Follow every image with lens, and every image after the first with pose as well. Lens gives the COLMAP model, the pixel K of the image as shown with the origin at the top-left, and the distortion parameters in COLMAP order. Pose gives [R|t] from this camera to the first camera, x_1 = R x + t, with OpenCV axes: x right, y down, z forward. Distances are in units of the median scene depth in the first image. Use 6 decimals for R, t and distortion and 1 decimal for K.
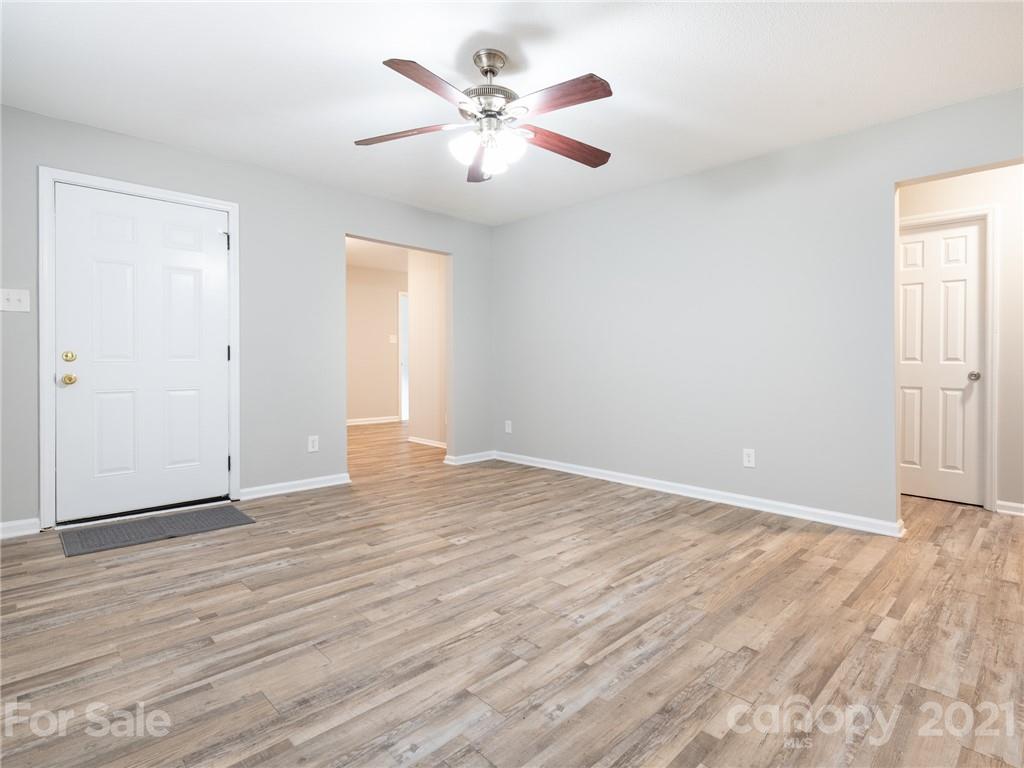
lens RADIAL K [[515.3, 0, 484.5], [0, 515.3, 359.6], [0, 0, 1]] dist [0.001363, -0.001126]
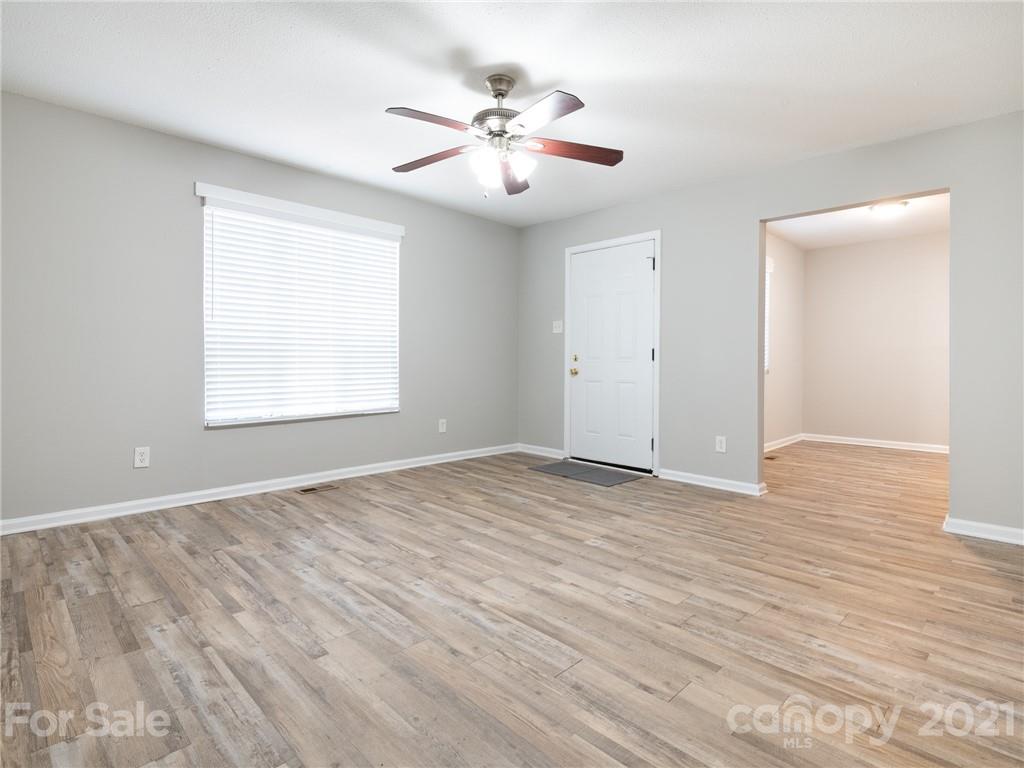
lens RADIAL K [[508.0, 0, 525.3], [0, 508.0, 371.1], [0, 0, 1]] dist [0.002445, -0.000086]
pose [[0.075730, 0.017742, -0.996970, 1.076971], [-0.005322, 0.999835, 0.017389, 0.010679], [0.997114, 0.003989, 0.075812, 0.950967]]
